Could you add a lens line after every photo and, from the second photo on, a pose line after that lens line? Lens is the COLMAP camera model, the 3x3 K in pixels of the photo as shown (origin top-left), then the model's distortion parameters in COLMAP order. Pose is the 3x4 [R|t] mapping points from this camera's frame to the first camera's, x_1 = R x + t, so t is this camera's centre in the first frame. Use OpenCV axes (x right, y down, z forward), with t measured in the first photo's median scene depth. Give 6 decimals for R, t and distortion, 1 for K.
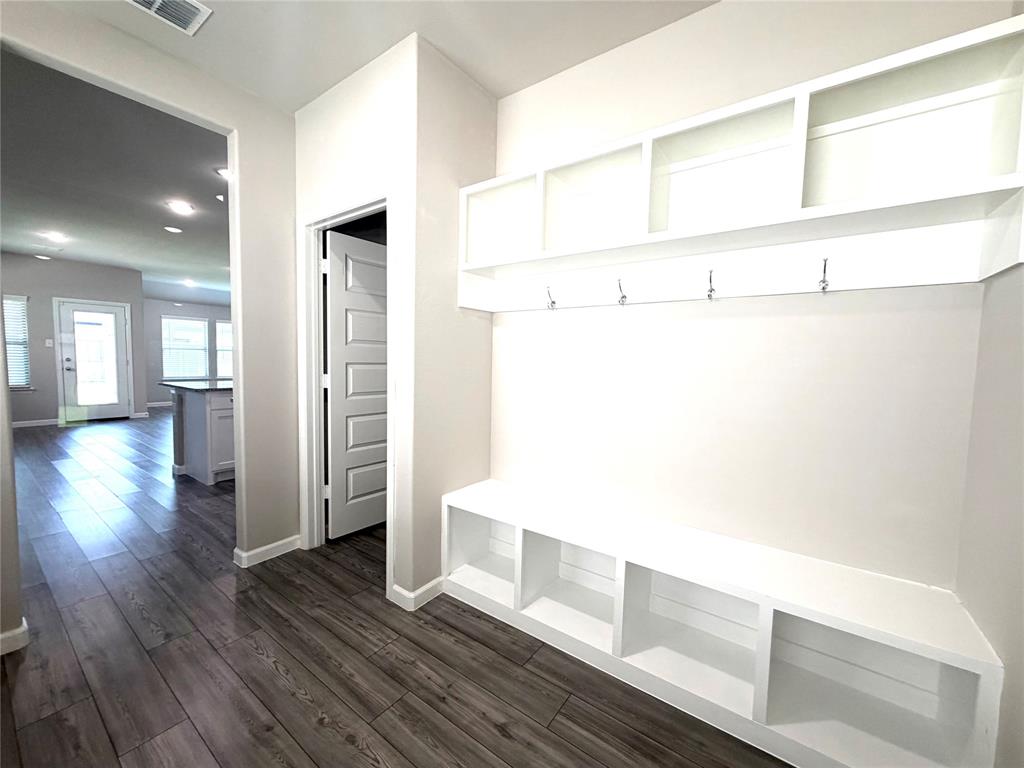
lens RADIAL K [[408.2, 0, 509.0], [0, 408.2, 384.7], [0, 0, 1]] dist [0.000249, 0.000021]
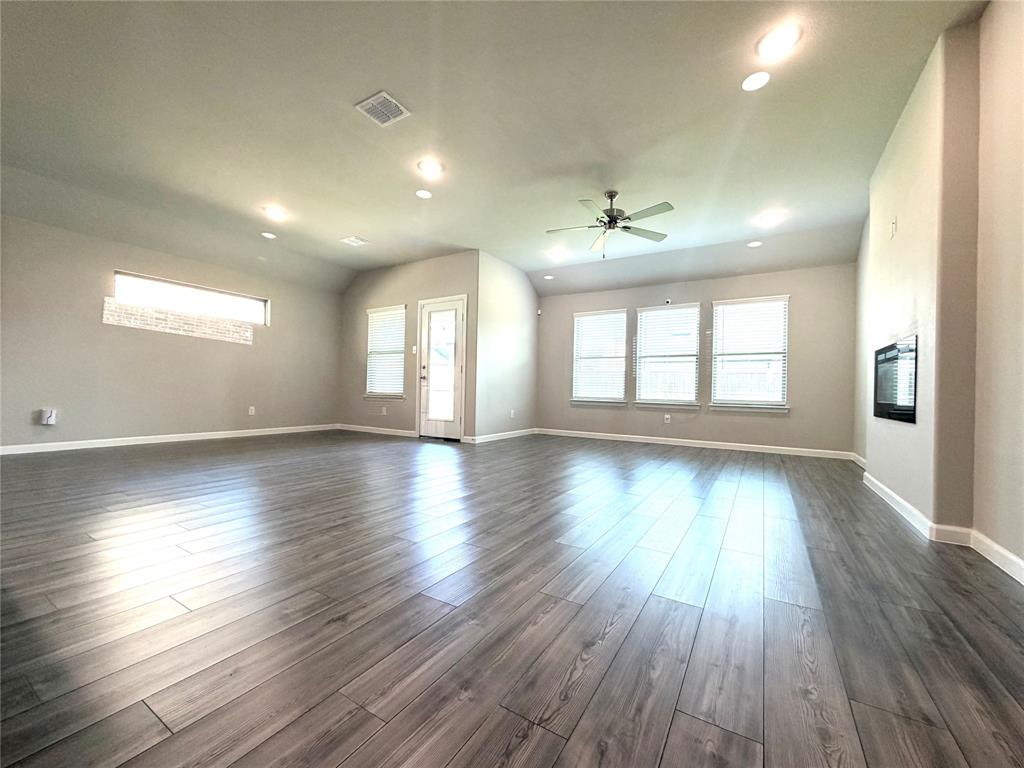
lens RADIAL K [[408.2, 0, 511.3], [0, 408.2, 387.3], [0, 0, 1]] dist [0.000249, 0.000021]
pose [[0.083128, -0.025541, -0.996212, -0.537934], [-0.082249, 0.996085, -0.032400, -0.010873], [0.993139, 0.084631, 0.080702, 3.671946]]
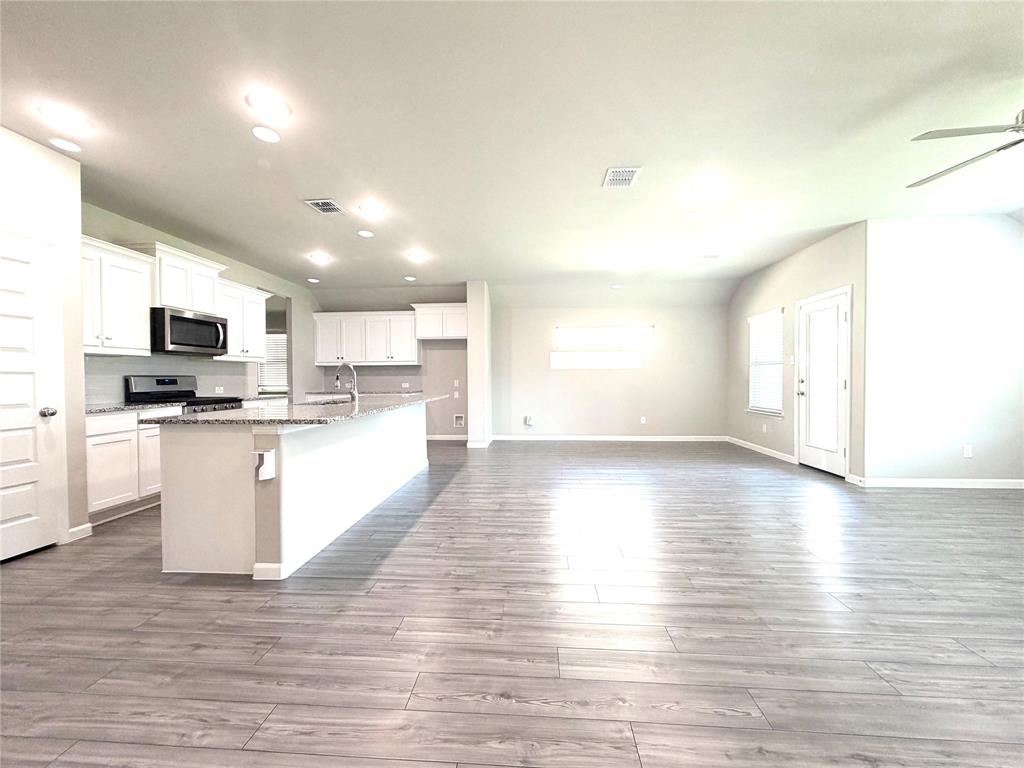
lens RADIAL K [[408.2, 0, 509.2], [0, 408.2, 385.5], [0, 0, 1]] dist [0.000249, 0.000021]
pose [[-0.844874, -0.005203, -0.534941, -0.739849], [-0.044480, 0.997173, 0.060553, -0.242653], [0.533113, 0.074954, -0.842717, 4.396614]]
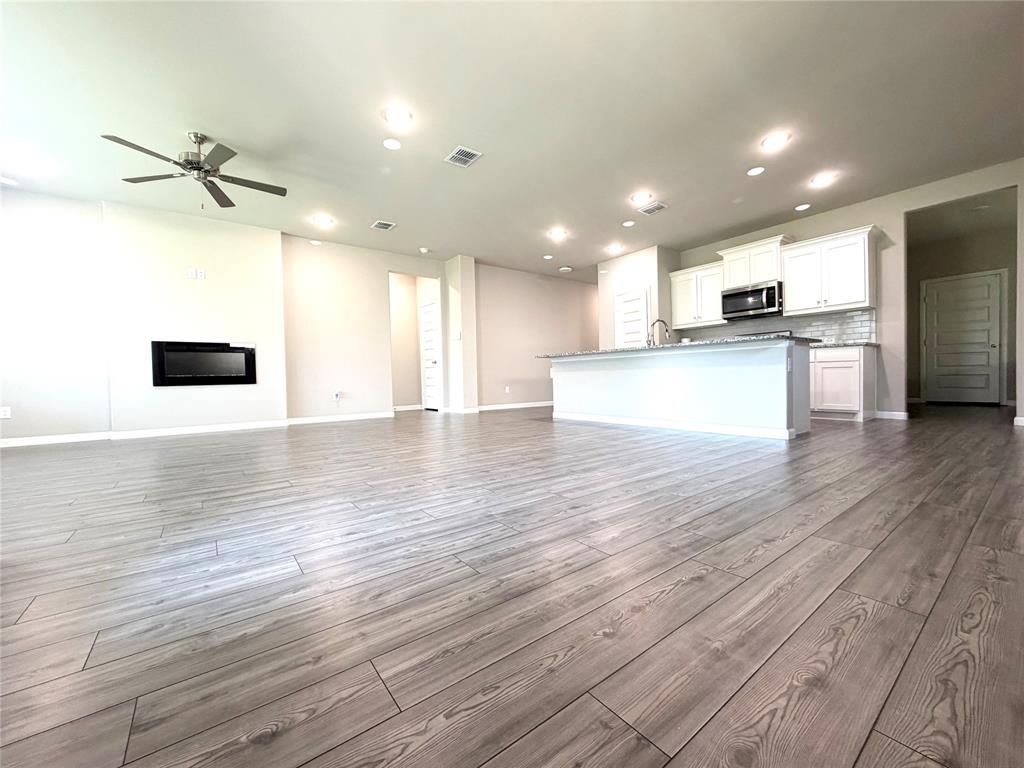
lens RADIAL K [[408.2, 0, 510.6], [0, 408.2, 384.6], [0, 0, 1]] dist [0.000249, 0.000021]
pose [[0.285754, -0.042968, 0.957339, -3.653756], [0.089442, 0.995829, 0.017998, 0.061587], [-0.954120, 0.080483, 0.288406, 2.621140]]
